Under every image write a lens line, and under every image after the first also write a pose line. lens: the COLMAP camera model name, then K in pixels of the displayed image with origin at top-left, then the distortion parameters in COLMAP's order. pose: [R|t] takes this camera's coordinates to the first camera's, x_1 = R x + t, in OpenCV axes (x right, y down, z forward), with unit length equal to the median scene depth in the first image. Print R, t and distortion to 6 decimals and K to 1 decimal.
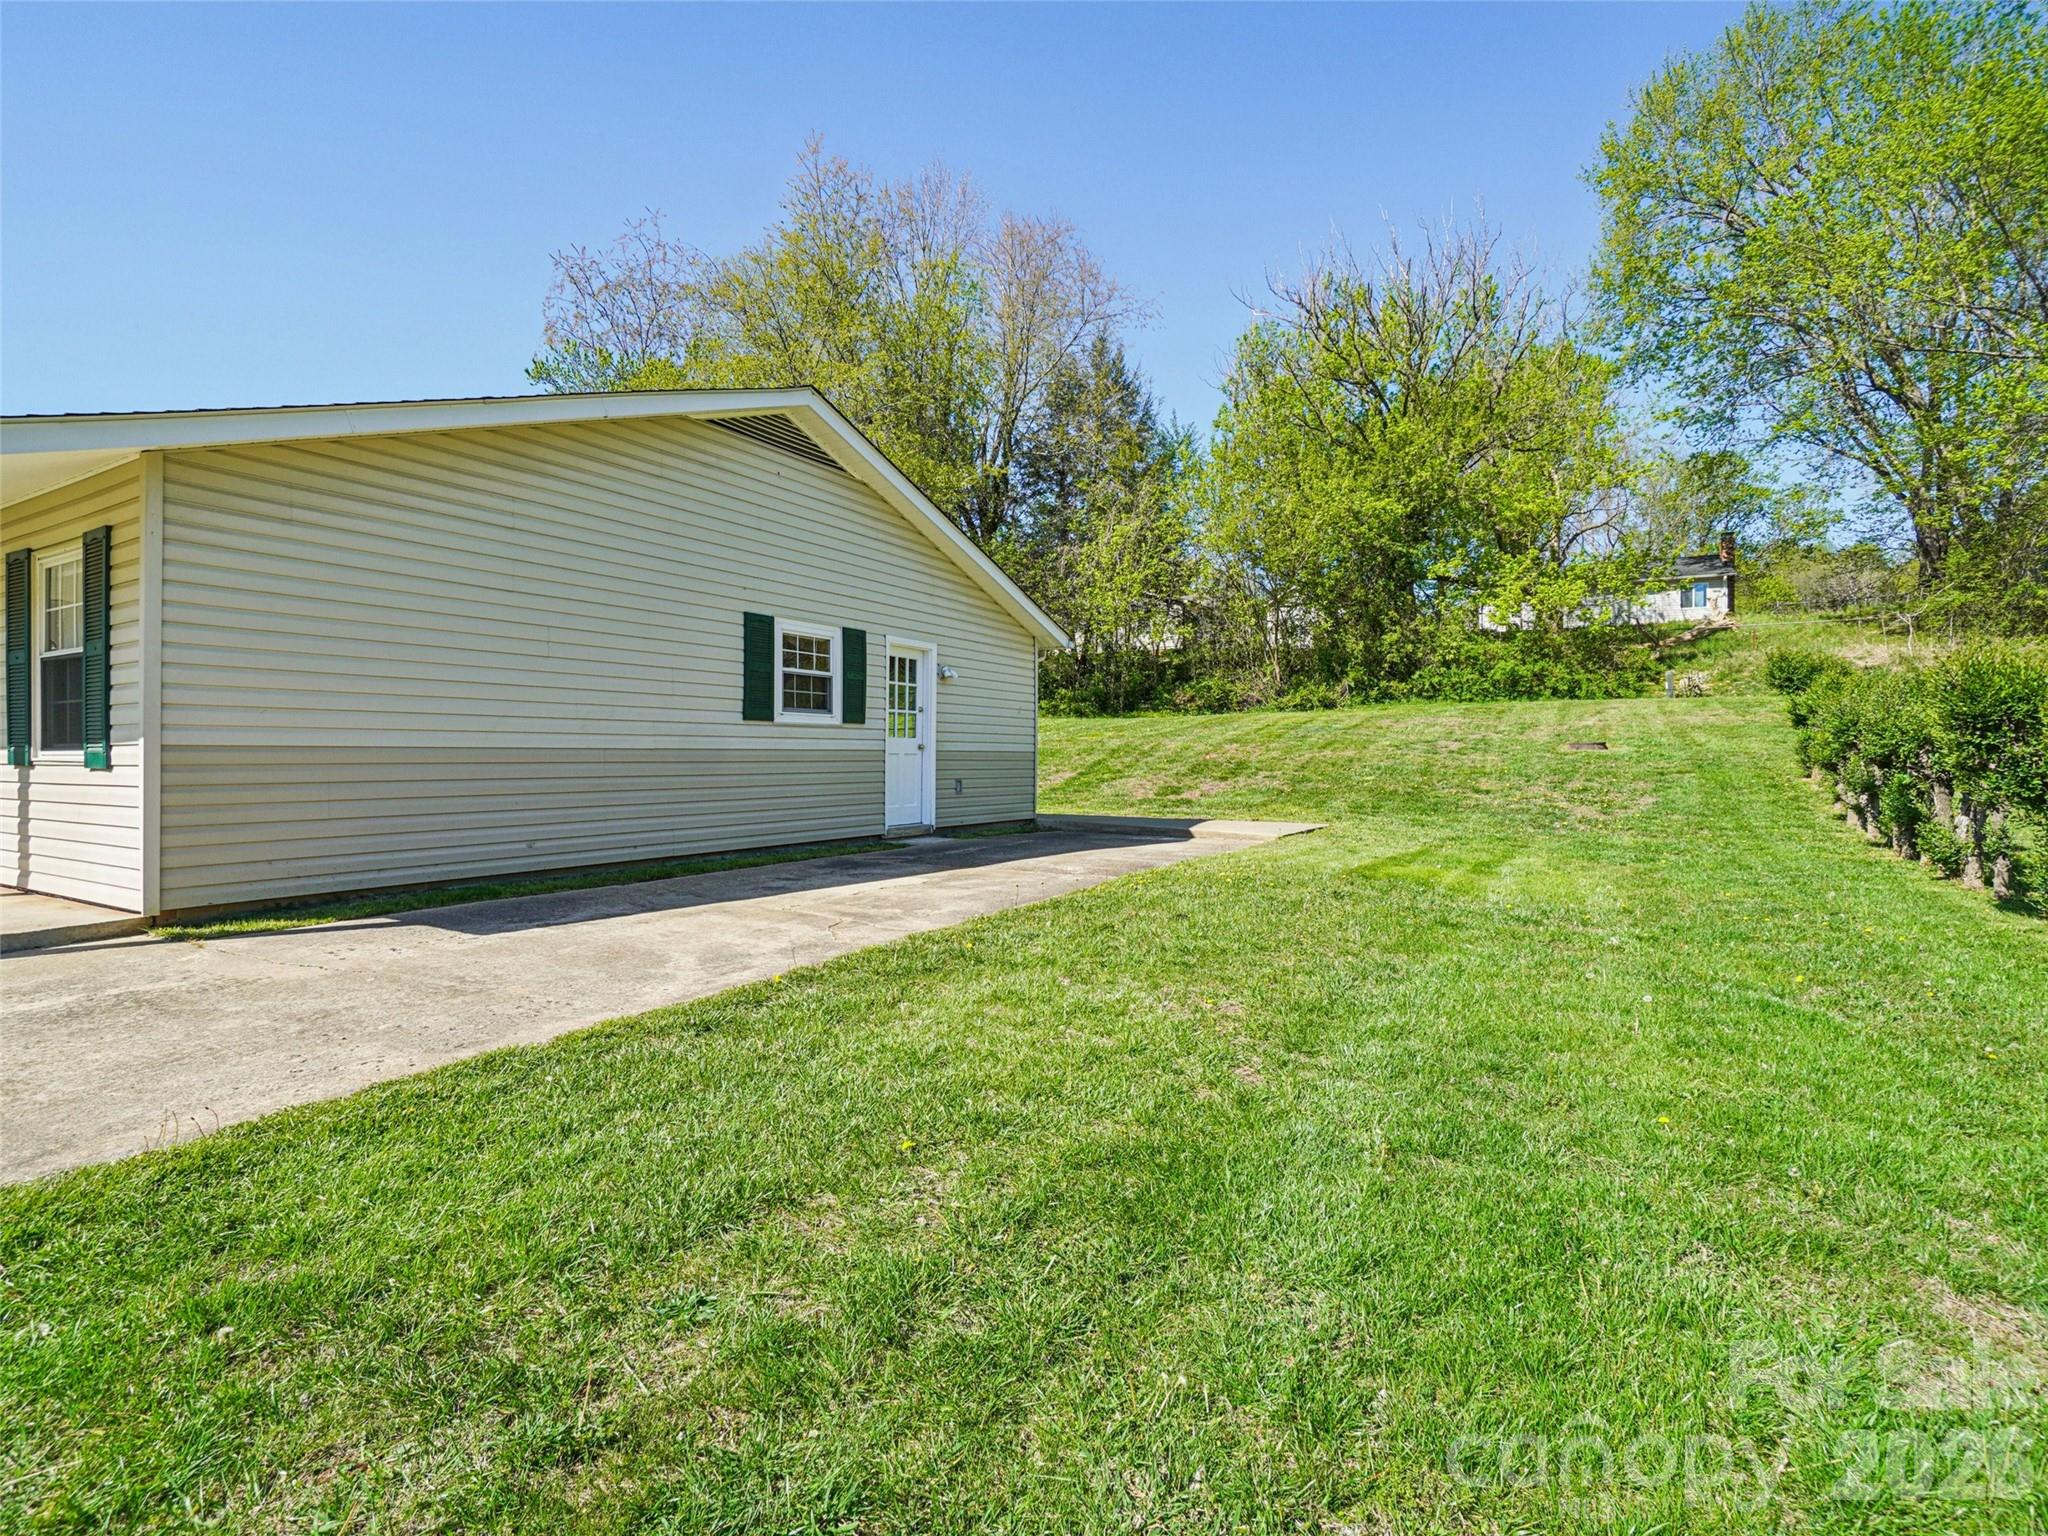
lens RADIAL K [[1031.3, 0, 1008.4], [0, 1031.3, 760.8], [0, 0, 1]] dist [-0.053253, 0.015797]
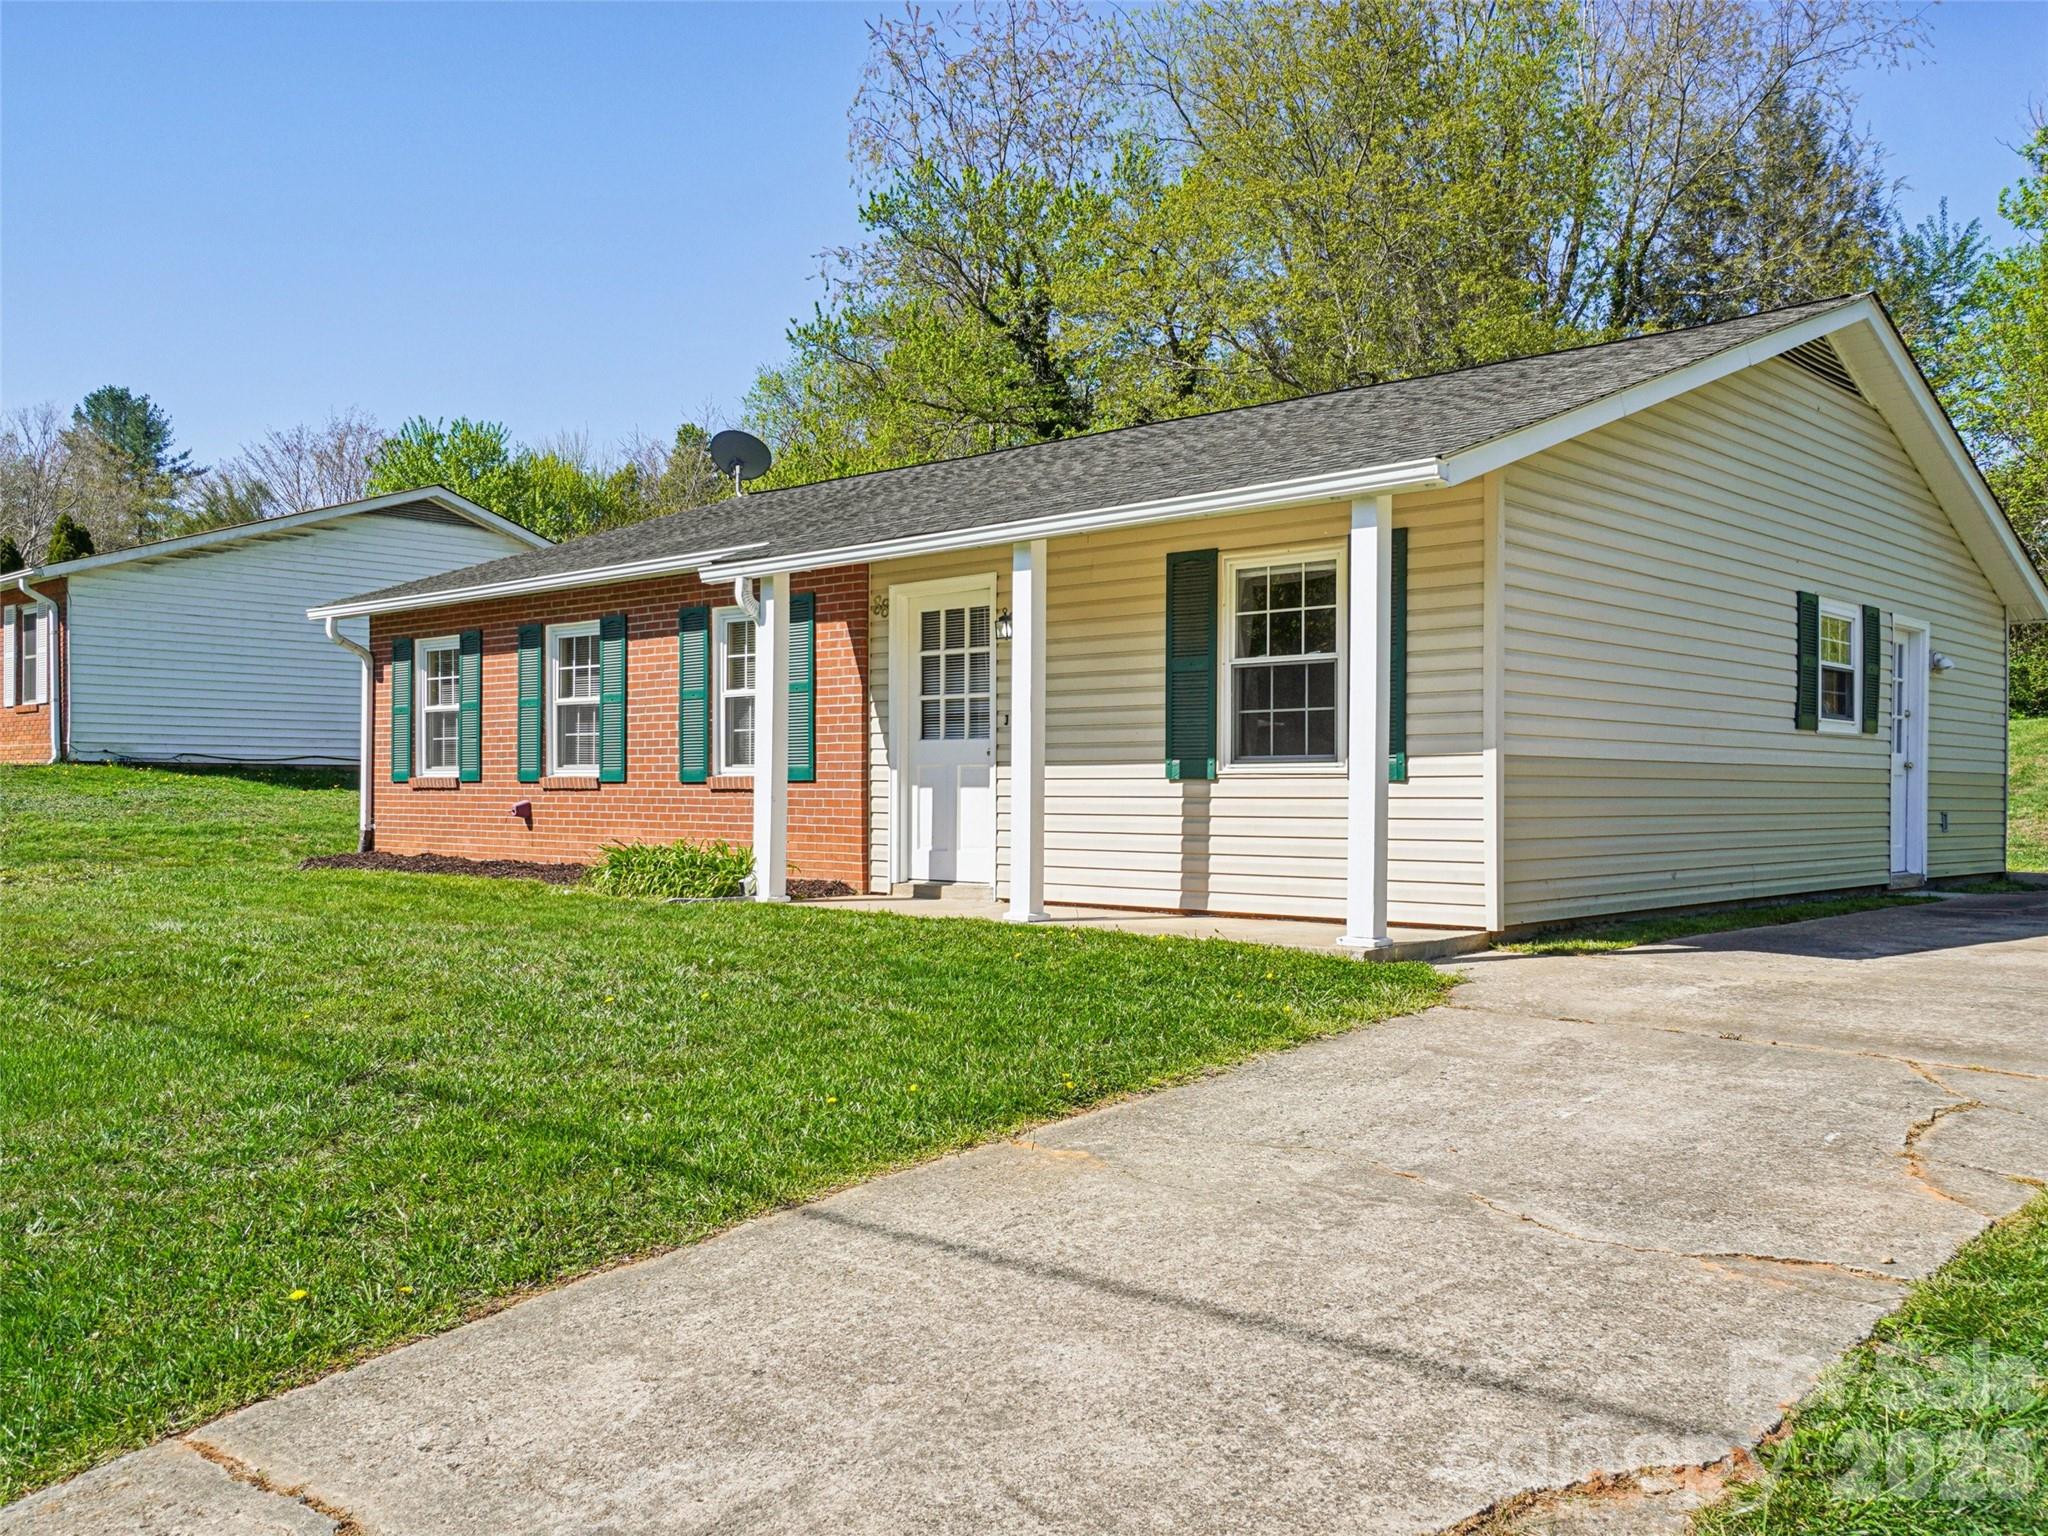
lens RADIAL K [[1715.7, 0, 1045.1], [0, 1715.7, 789.0], [0, 0, 1]] dist [0.027185, 0.008057]
pose [[0.972361, 0.002826, -0.233465, -0.480912], [-0.004321, 0.999973, -0.005892, 0.015425], [0.233442, 0.006738, 0.972347, -0.391785]]
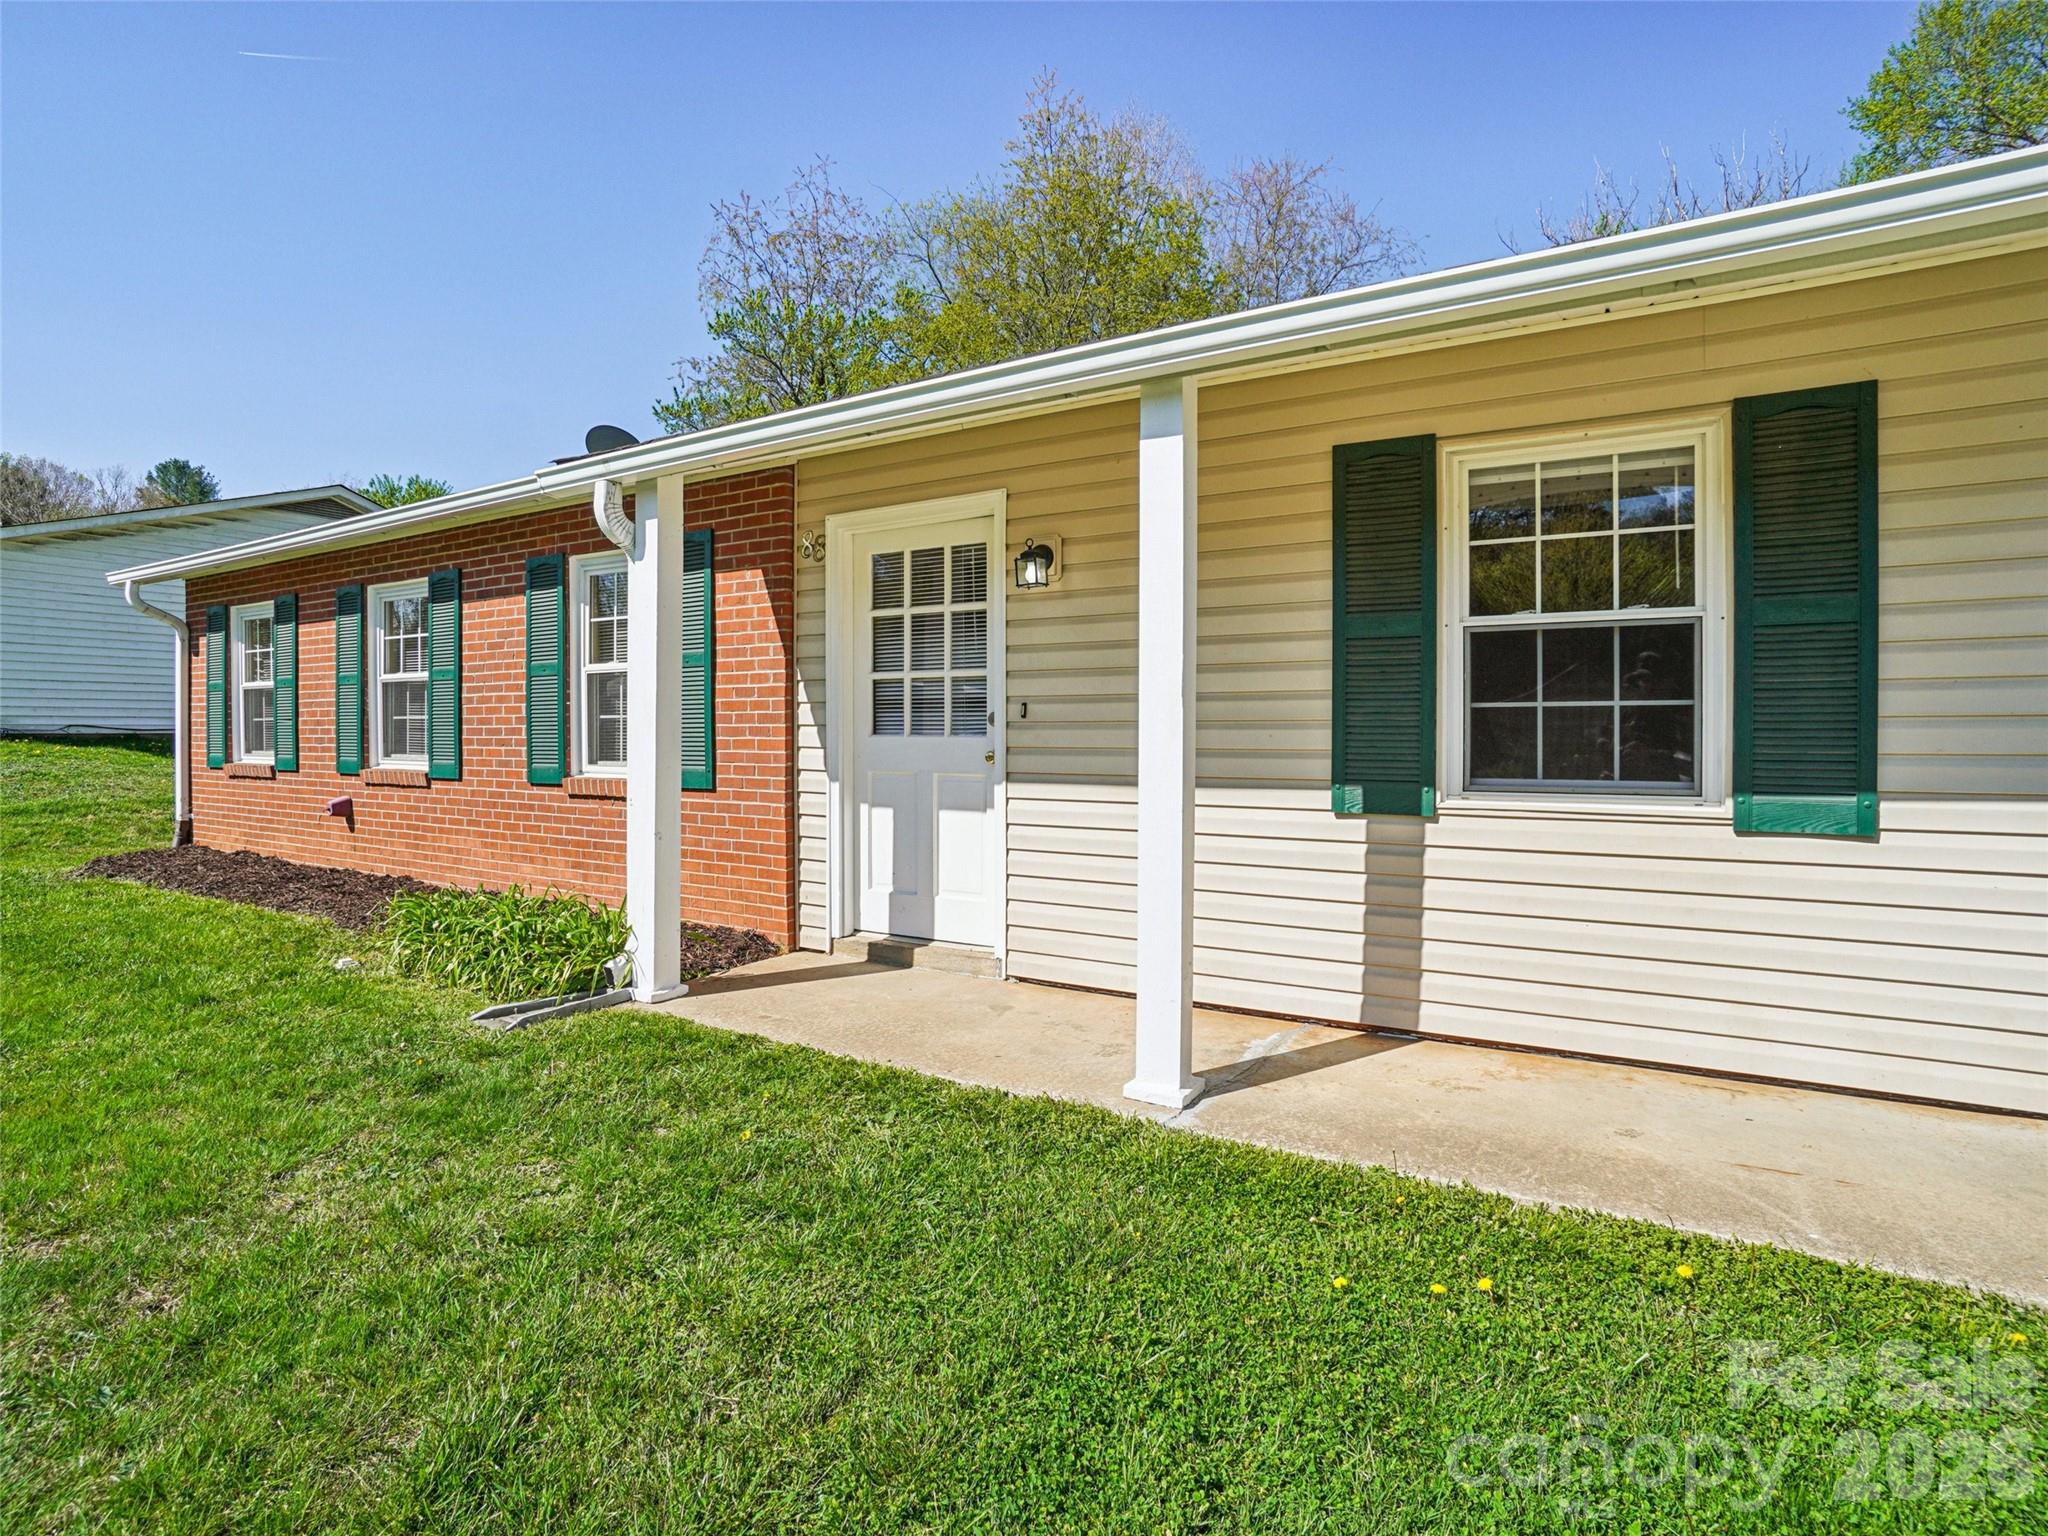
lens RADIAL K [[1031.3, 0, 1016.4], [0, 1031.3, 747.2], [0, 0, 1]] dist [-0.053253, 0.015797]
pose [[0.999131, 0.001259, -0.041655, -0.765169], [-0.000846, 0.999950, 0.009920, -0.026746], [0.041665, -0.009876, 0.999083, 0.276017]]
